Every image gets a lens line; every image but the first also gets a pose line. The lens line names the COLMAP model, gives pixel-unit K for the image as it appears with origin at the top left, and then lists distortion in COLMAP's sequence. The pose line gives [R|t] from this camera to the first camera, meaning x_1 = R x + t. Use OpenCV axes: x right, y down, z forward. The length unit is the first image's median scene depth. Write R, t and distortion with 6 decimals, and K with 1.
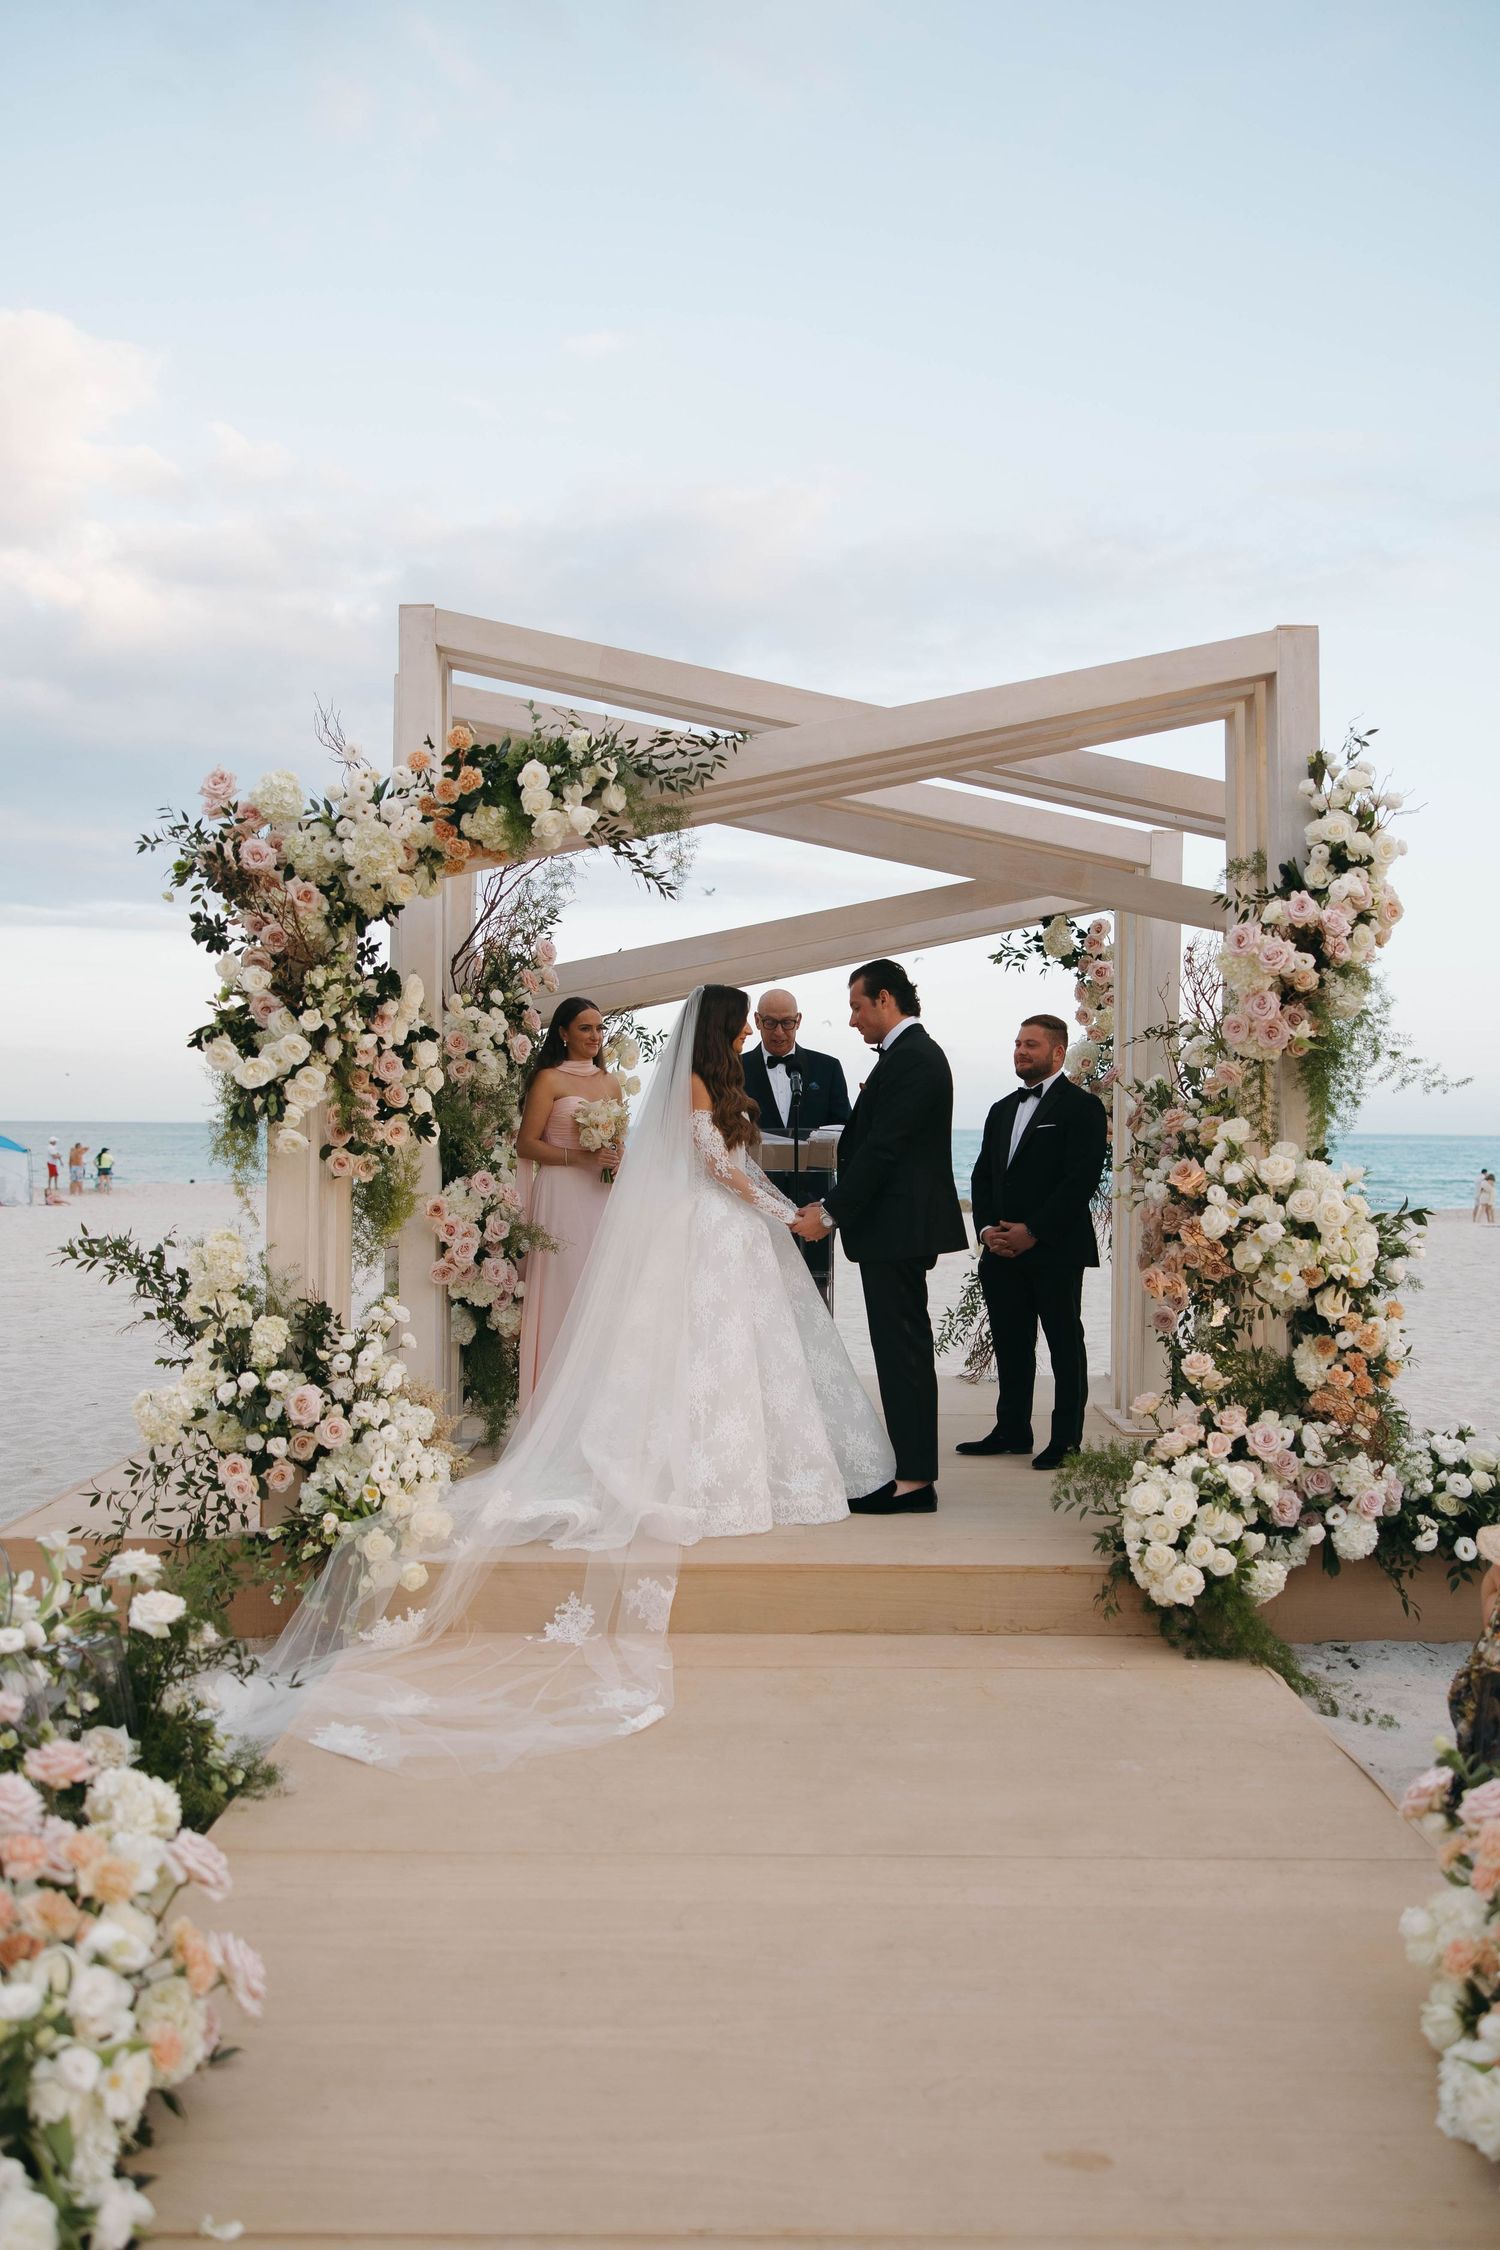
lens RADIAL K [[1950.2, 0, 750.0], [0, 1950.2, 1125.0], [0, 0, 1]] dist [0.013130, 0.003934]
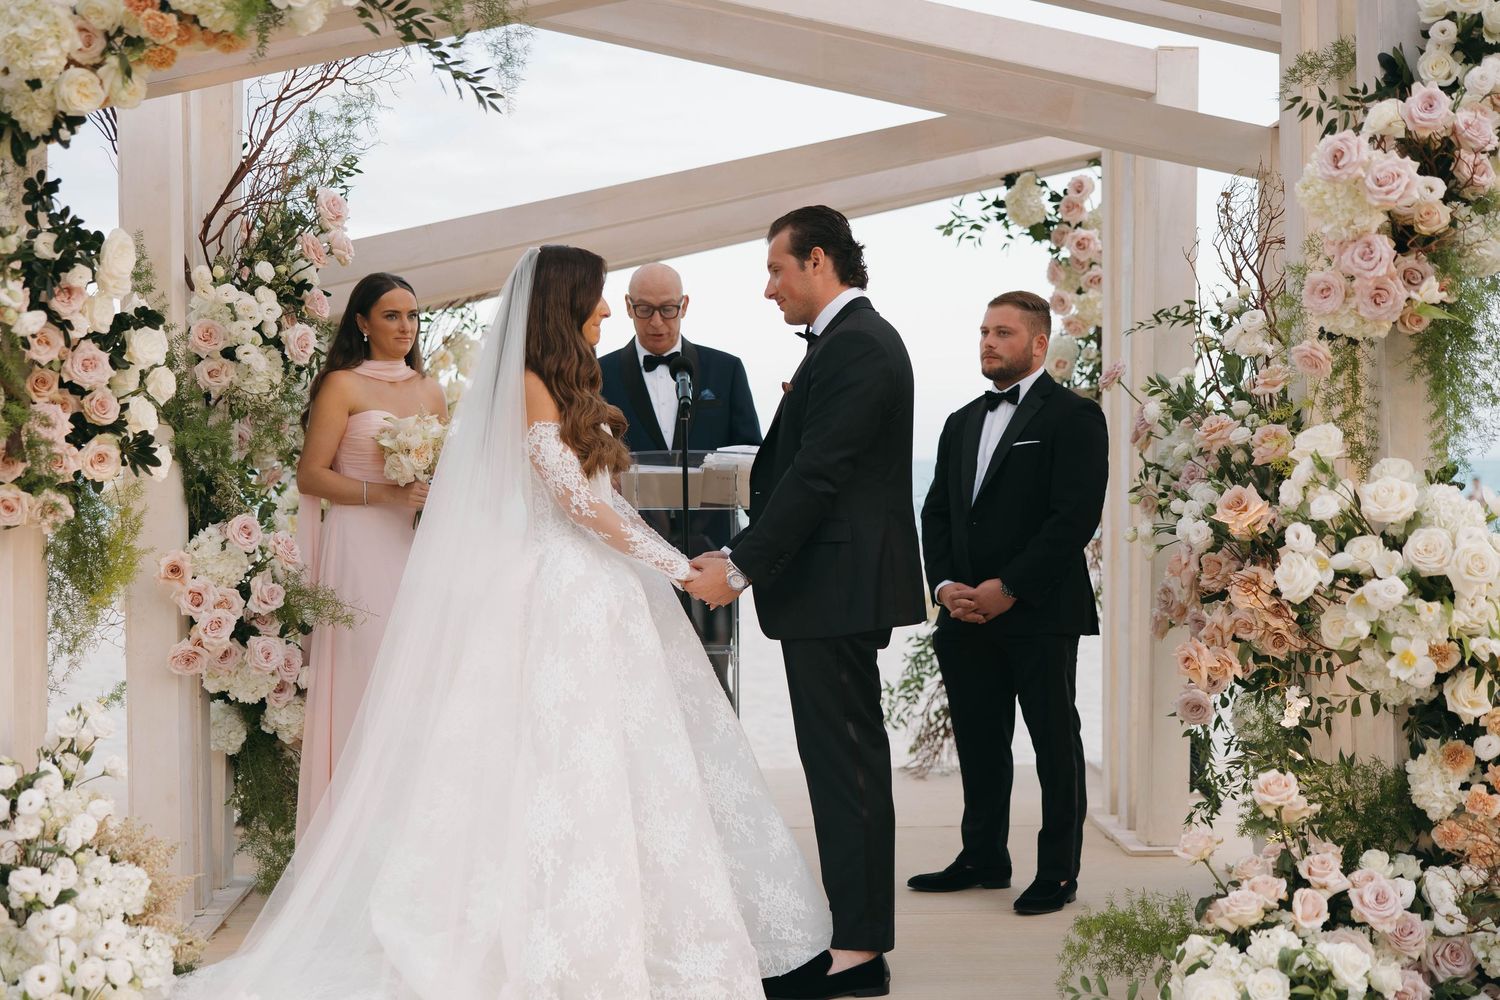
lens RADIAL K [[2128.6, 0, 750.0], [0, 2128.6, 500.0], [0, 0, 1]] dist [-0.023726, -0.035500]
pose [[0.998809, -0.012514, 0.047149, 0.012556], [0.011542, 0.999717, 0.020824, 0.004950], [-0.047396, -0.020255, 0.998671, 0.254647]]
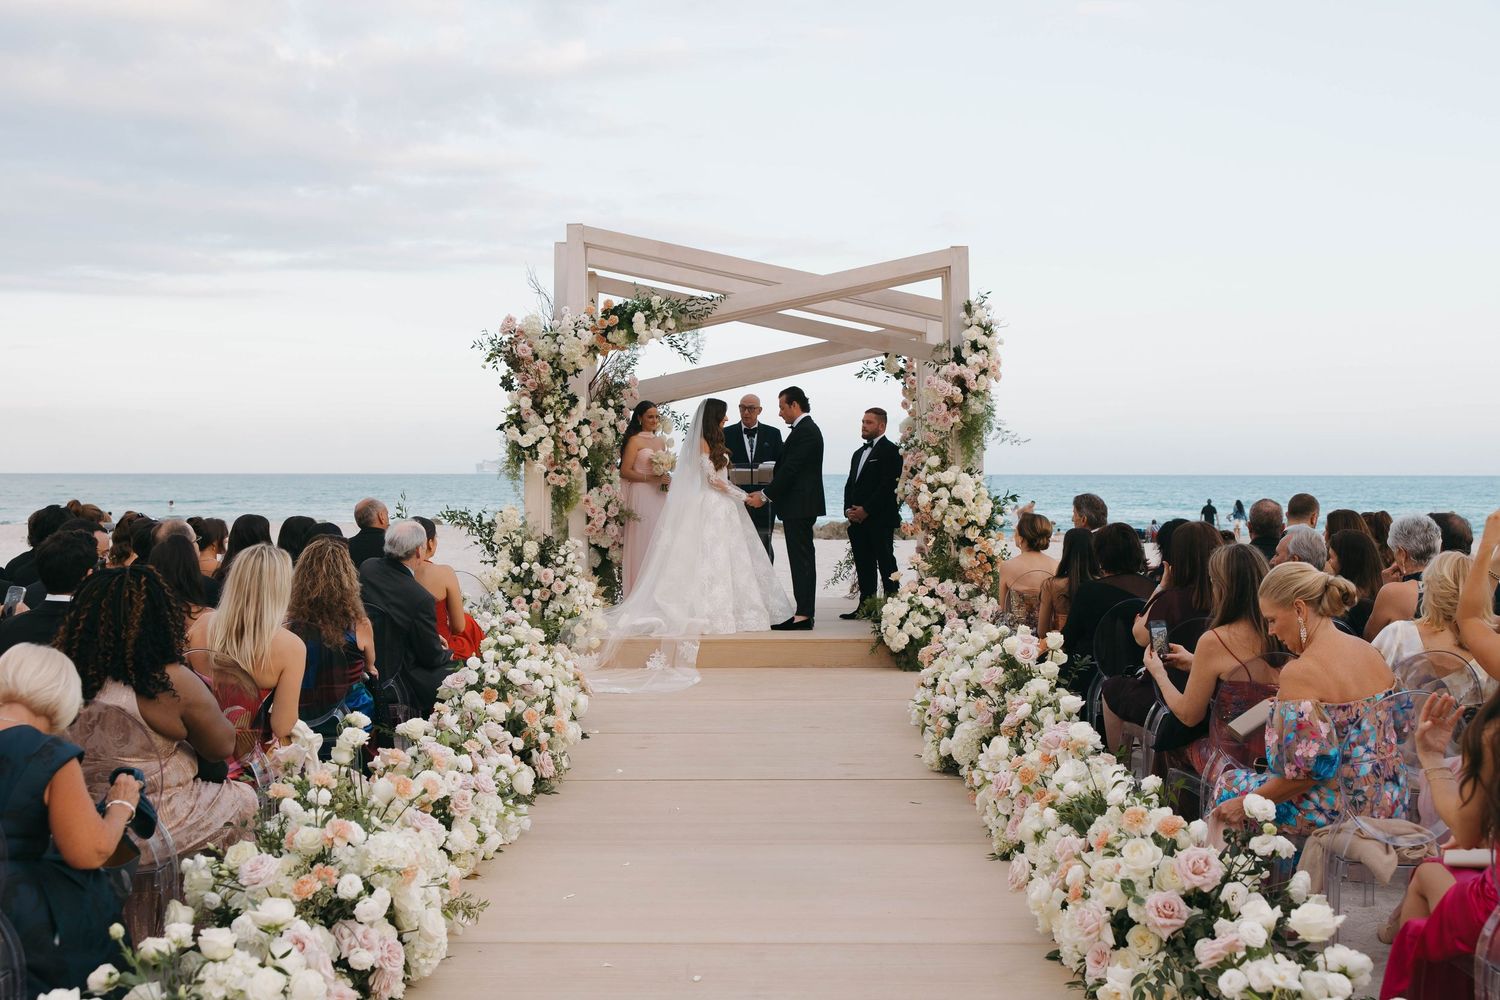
lens RADIAL K [[1644.2, 0, 741.1], [0, 1644.2, 464.5], [0, 0, 1]] dist [0.688092, 0.000008]
pose [[0.999968, -0.008043, 0.000035, 0.014339], [0.008043, 0.999962, -0.003490, 0.011568], [-0.000007, 0.003490, 0.999994, -0.975963]]
